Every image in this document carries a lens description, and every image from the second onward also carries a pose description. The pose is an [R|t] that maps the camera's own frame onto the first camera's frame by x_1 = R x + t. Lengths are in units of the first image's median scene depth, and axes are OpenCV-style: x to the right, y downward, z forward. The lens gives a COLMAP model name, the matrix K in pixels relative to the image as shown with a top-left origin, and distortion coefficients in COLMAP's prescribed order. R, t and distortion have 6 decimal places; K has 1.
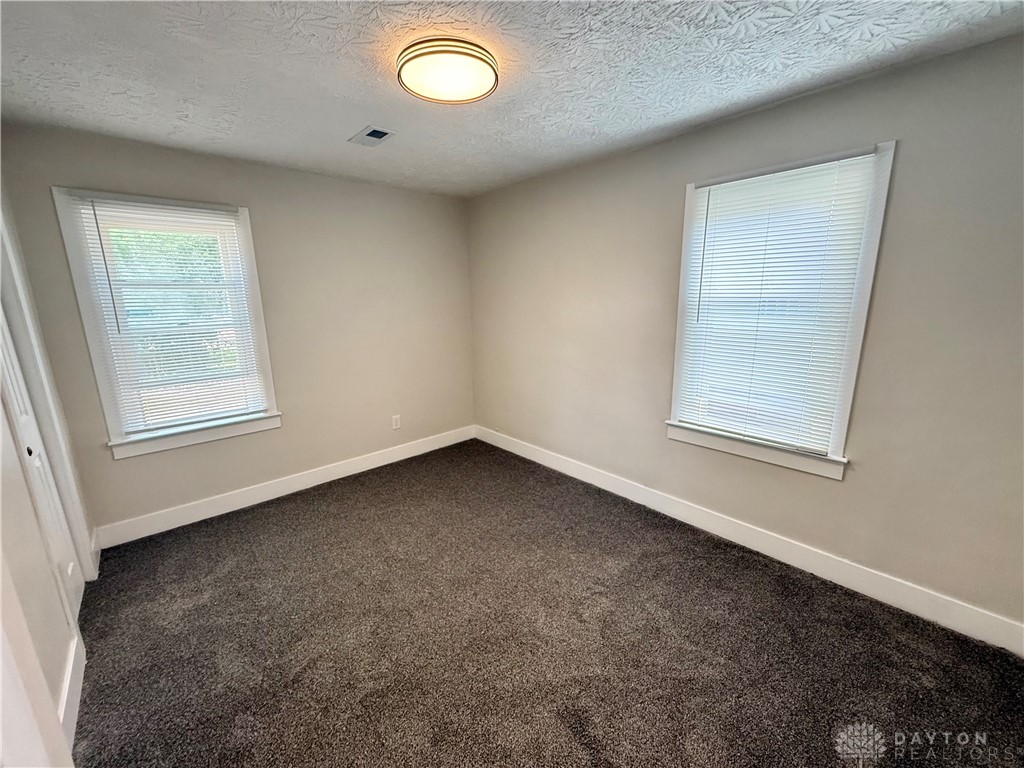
lens RADIAL K [[410.1, 0, 512.4], [0, 410.1, 385.8], [0, 0, 1]] dist [0.002811, 0.000281]
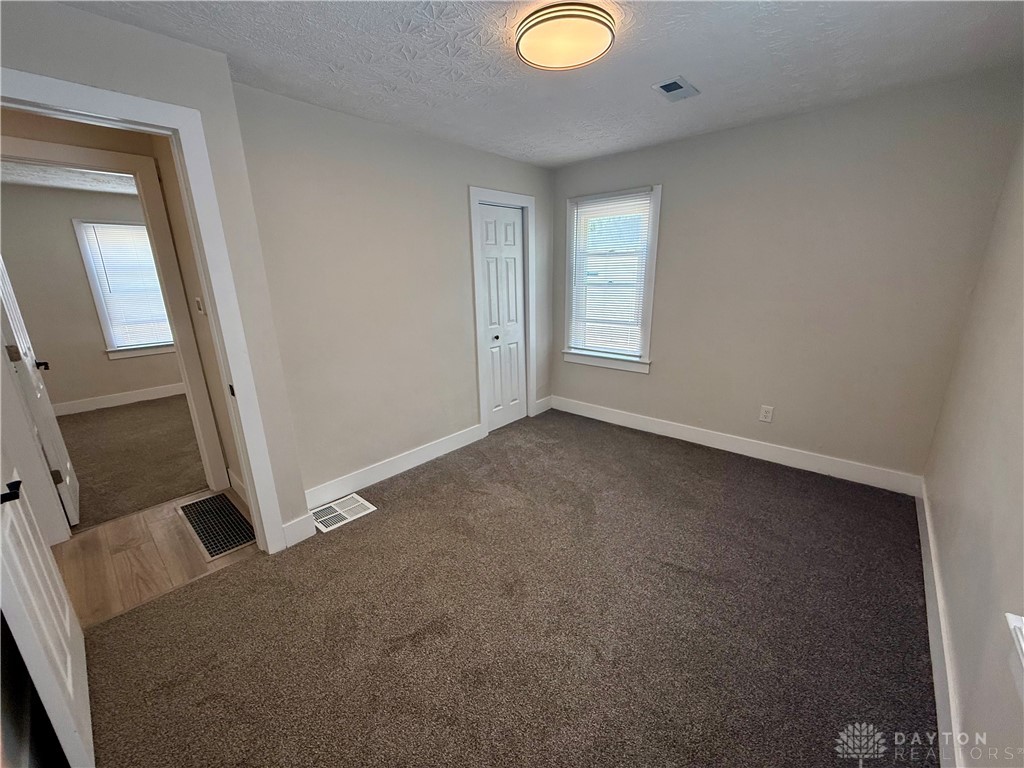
lens RADIAL K [[410.1, 0, 510.5], [0, 410.1, 387.0], [0, 0, 1]] dist [0.002811, 0.000281]
pose [[0.101067, 0.282097, -0.954047, 0.628876], [-0.194907, 0.945989, 0.259067, -0.108990], [0.975601, 0.159767, 0.150591, 0.517879]]
